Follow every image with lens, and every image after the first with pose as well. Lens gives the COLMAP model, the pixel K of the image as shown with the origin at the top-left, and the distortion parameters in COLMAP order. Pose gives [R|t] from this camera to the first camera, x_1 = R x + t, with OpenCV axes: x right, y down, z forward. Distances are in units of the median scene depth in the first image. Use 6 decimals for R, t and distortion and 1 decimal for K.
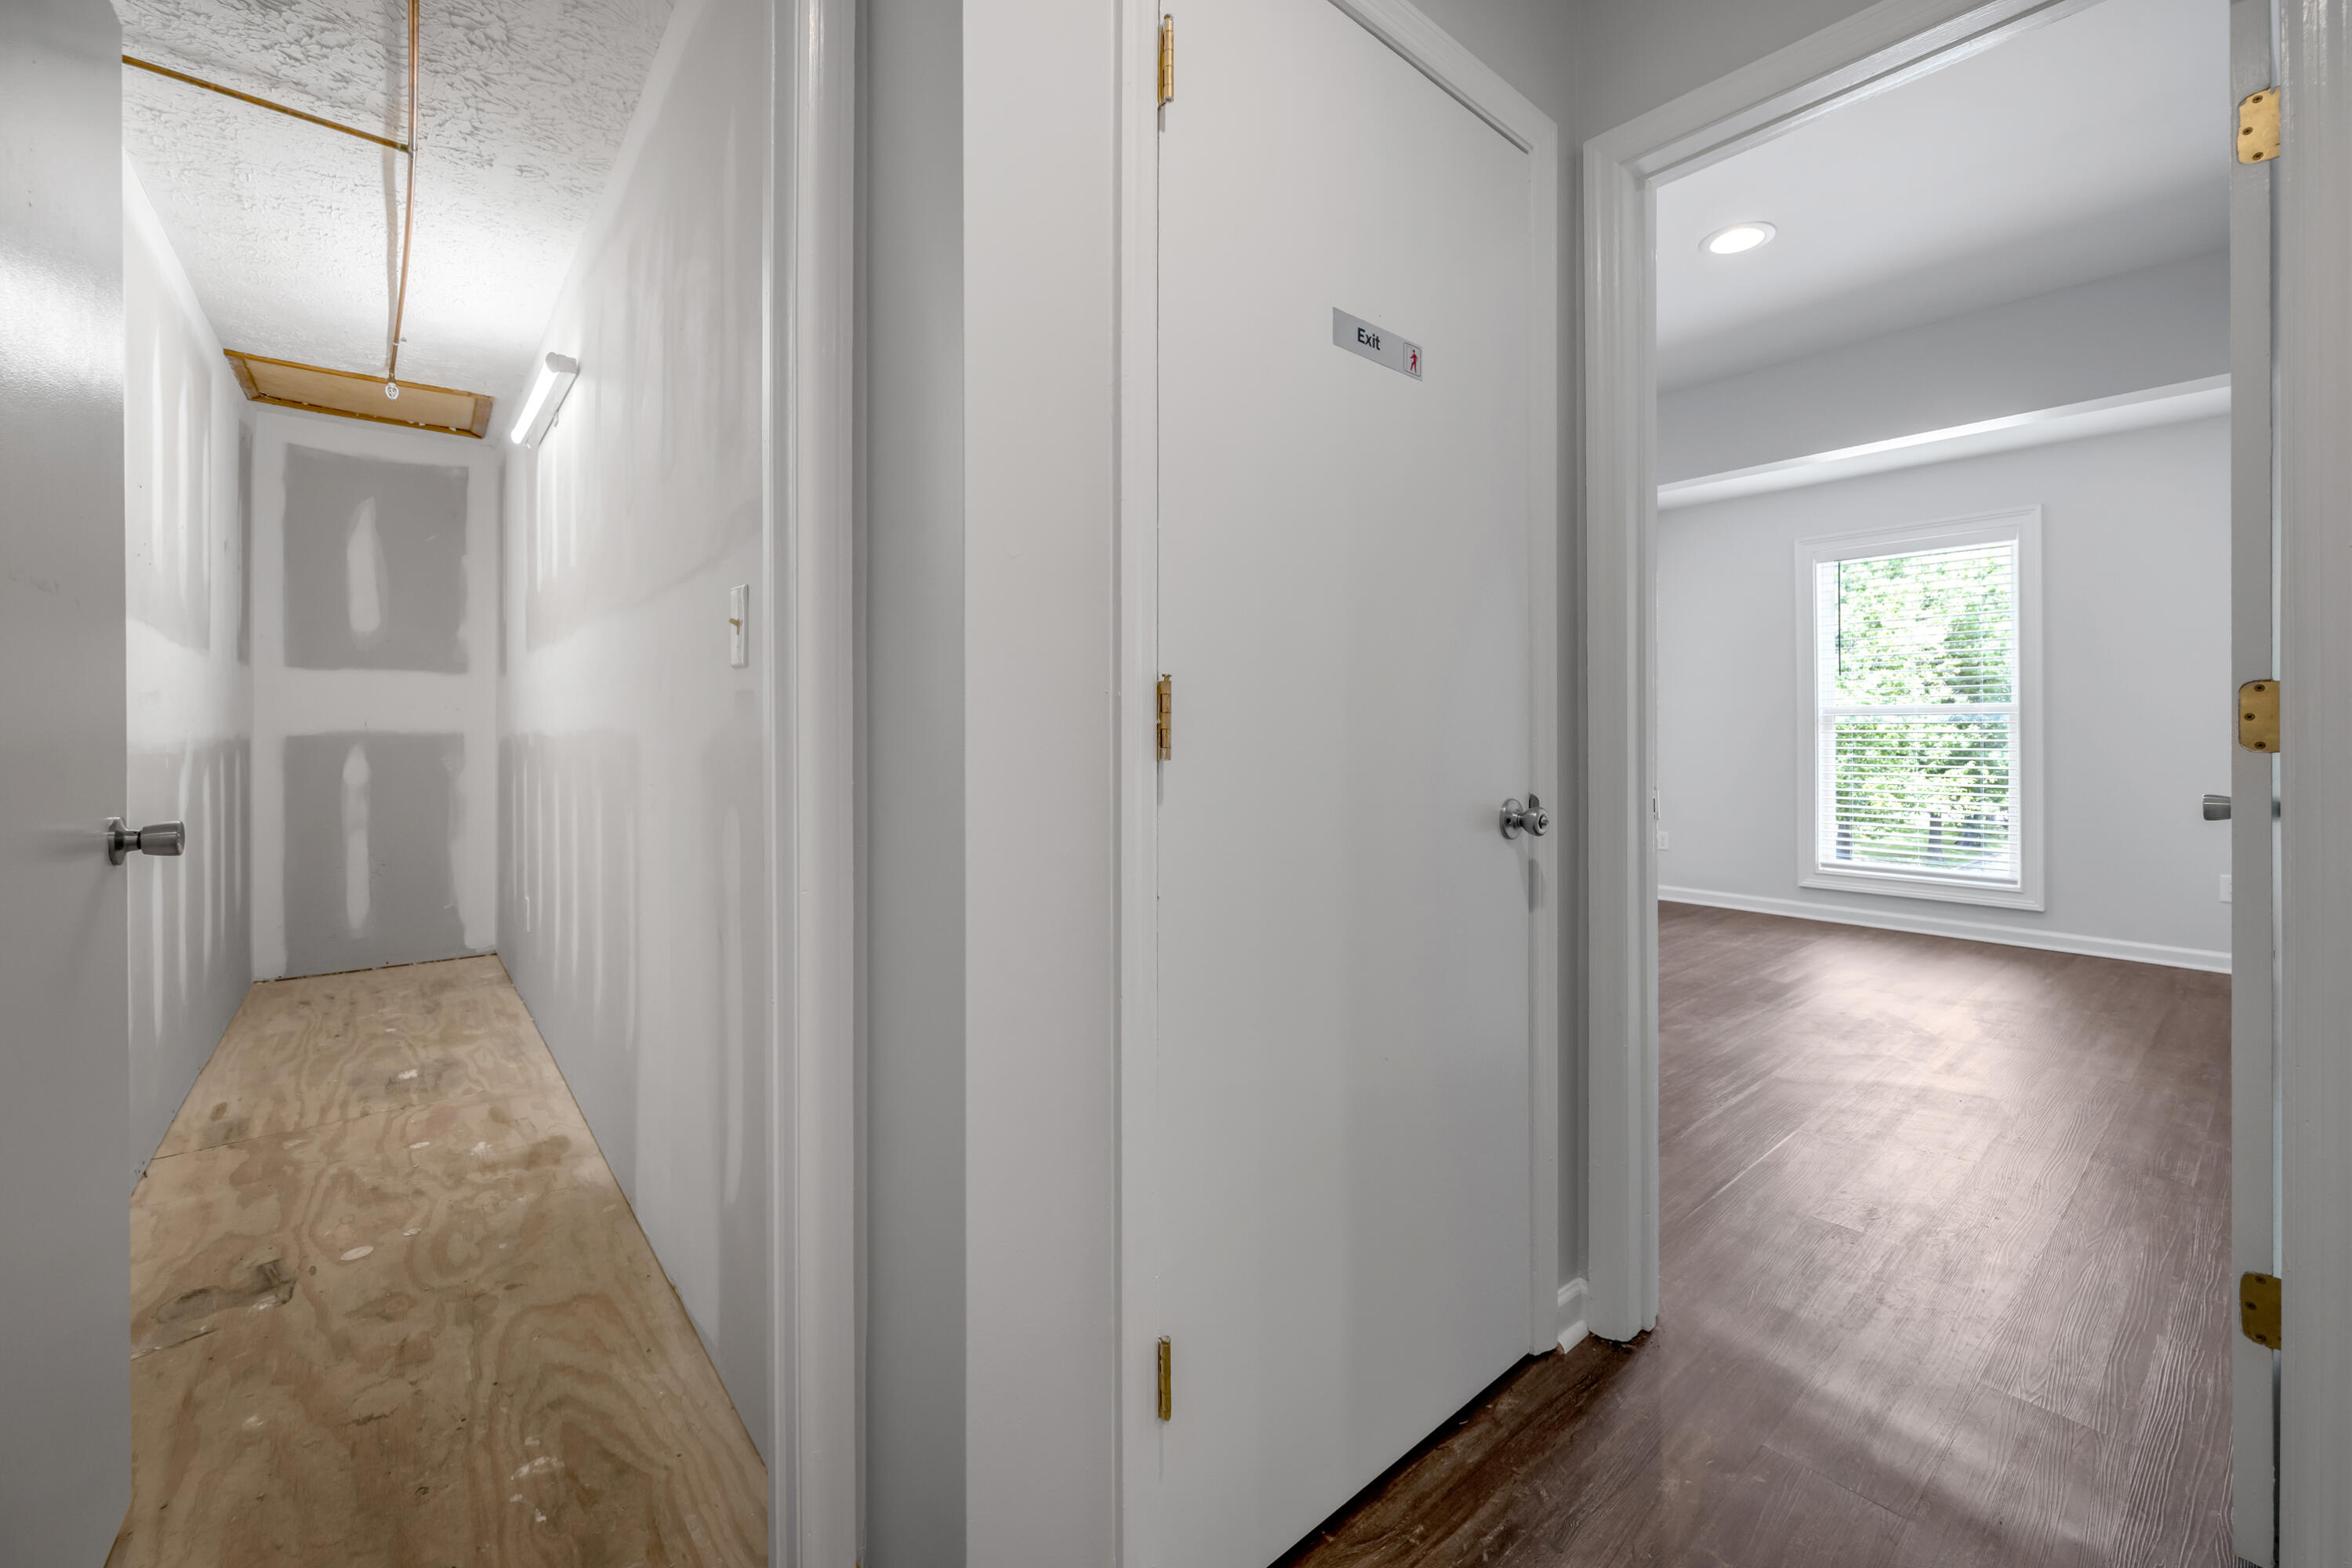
lens RADIAL K [[979.9, 0, 1182.0], [0, 979.9, 736.4], [0, 0, 1]] dist [-0.002297, -0.000280]
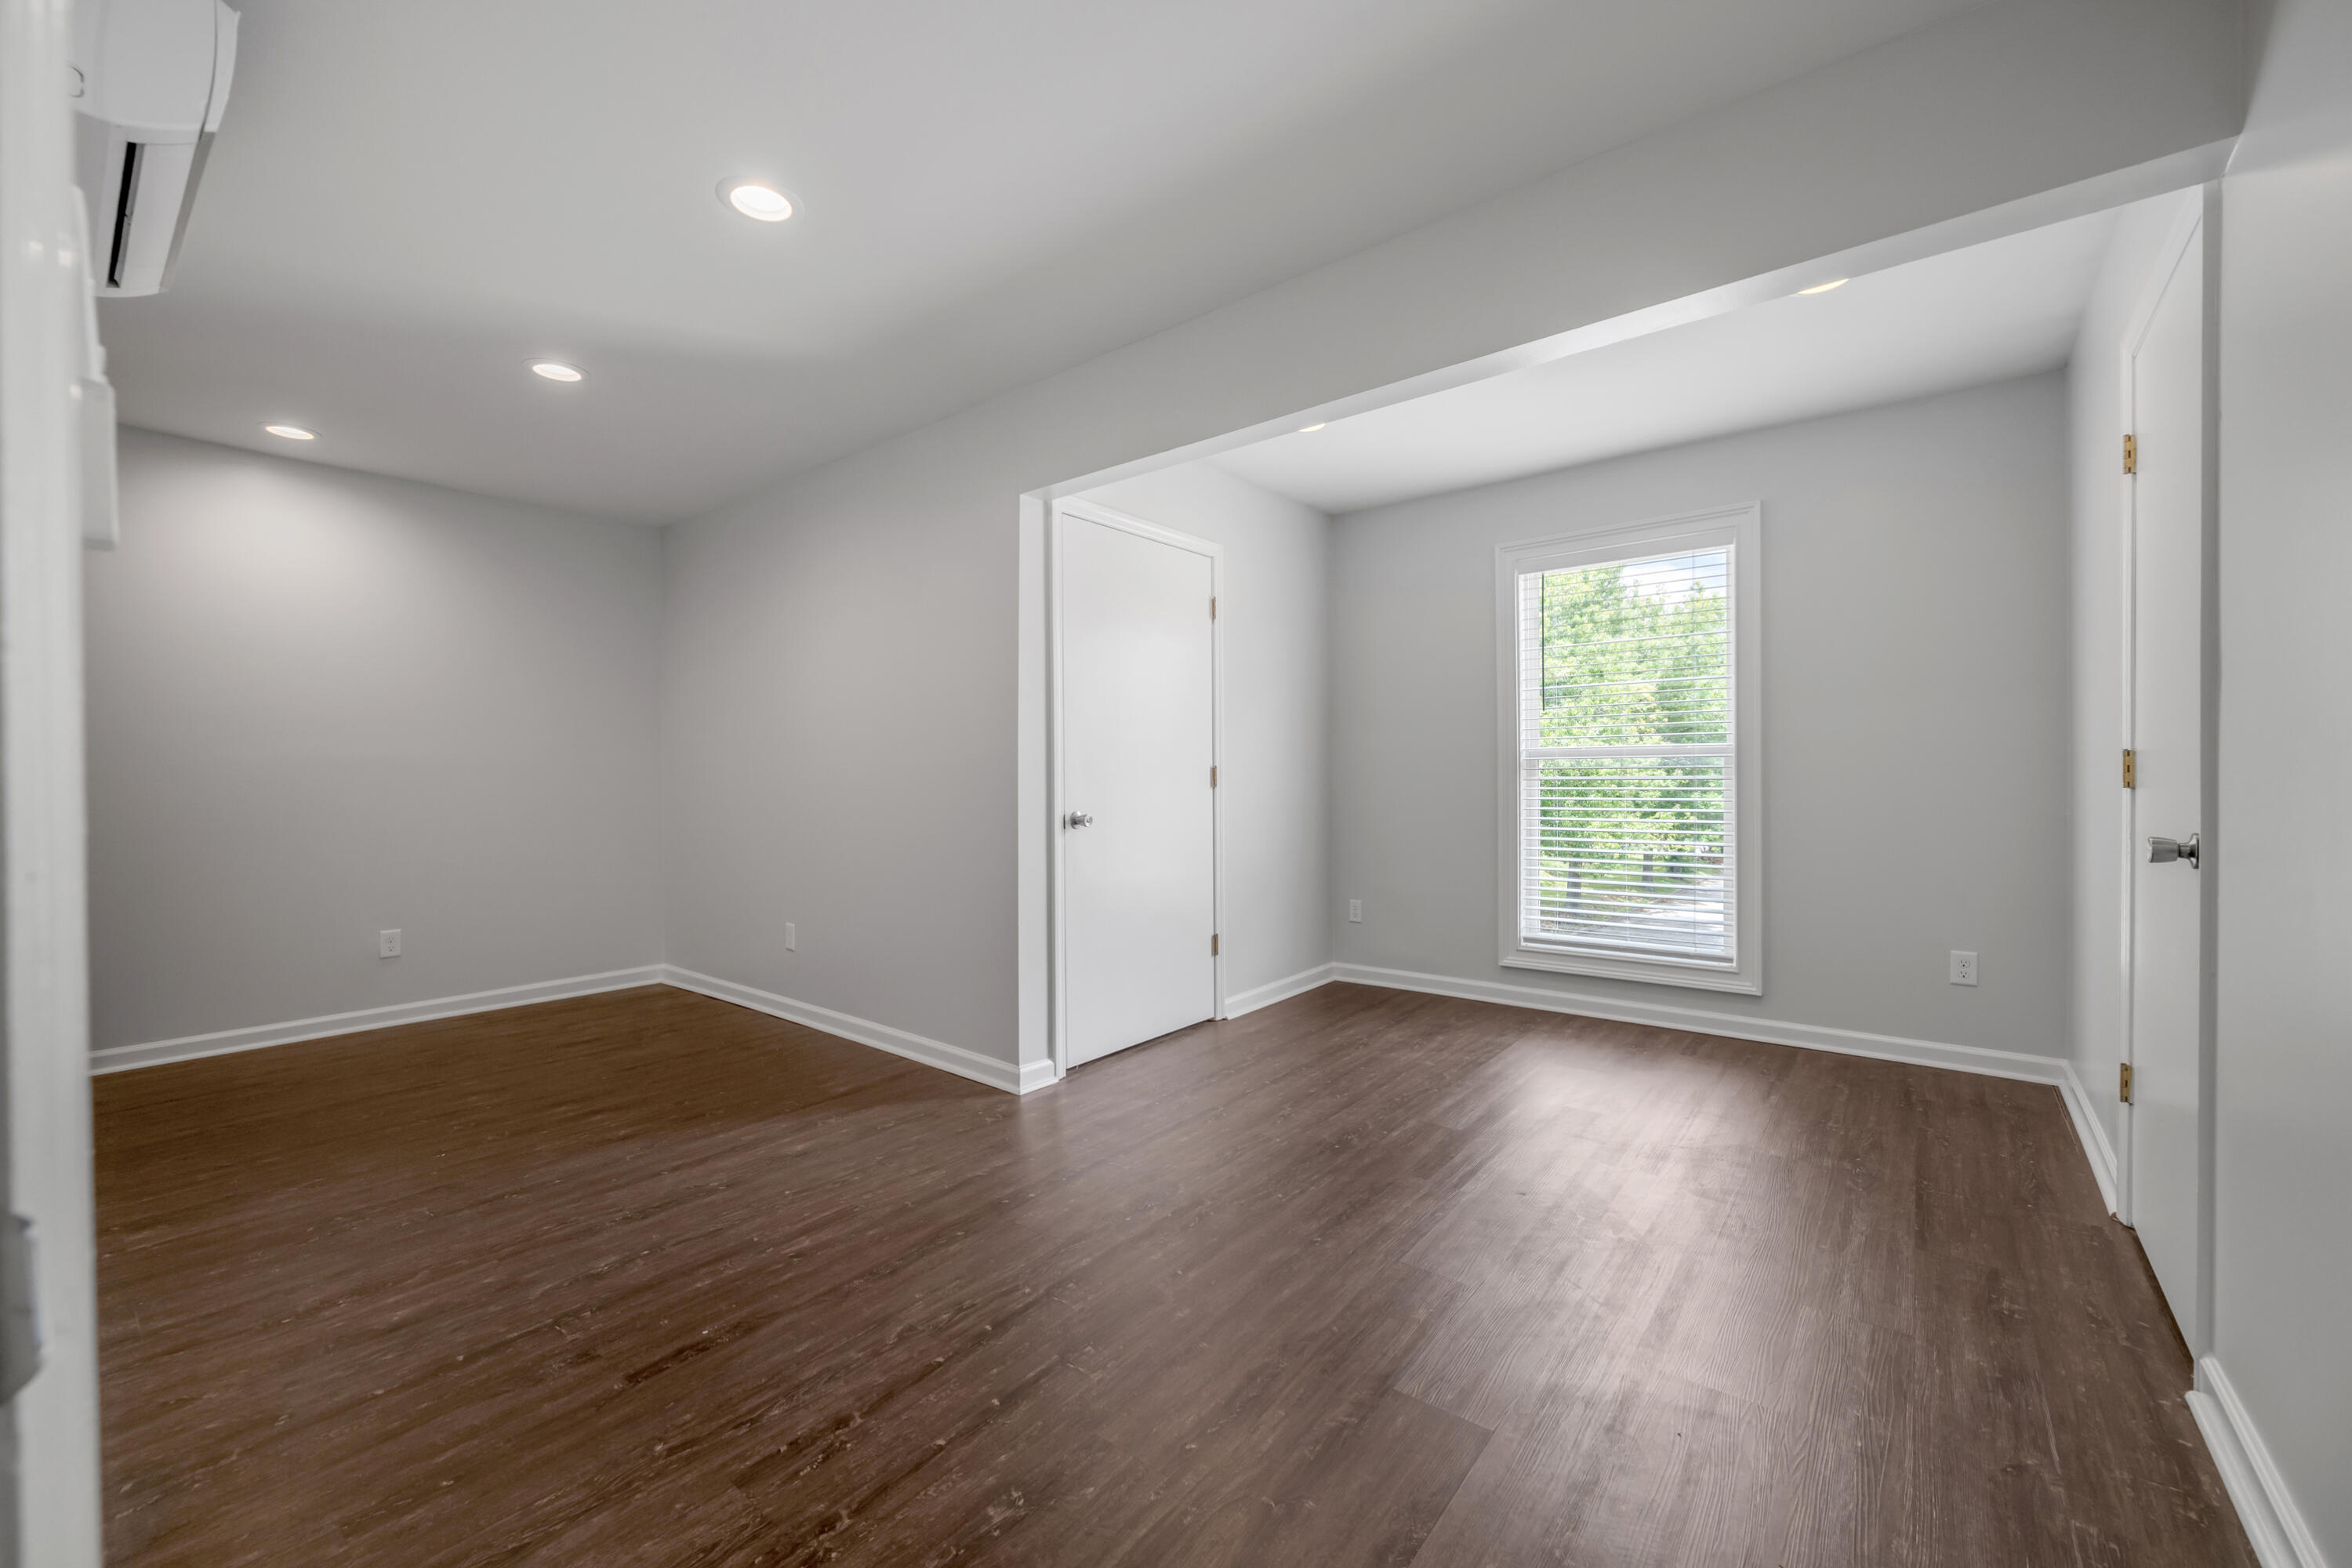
lens RADIAL K [[925.9, 0, 1193.7], [0, 925.9, 794.9], [0, 0, 1]] dist [-0.002982, -0.000423]
pose [[0.980155, -0.008520, 0.198049, 0.204093], [0.005726, 0.999876, 0.014675, -0.003678], [-0.198149, -0.013250, 0.980082, 0.262171]]
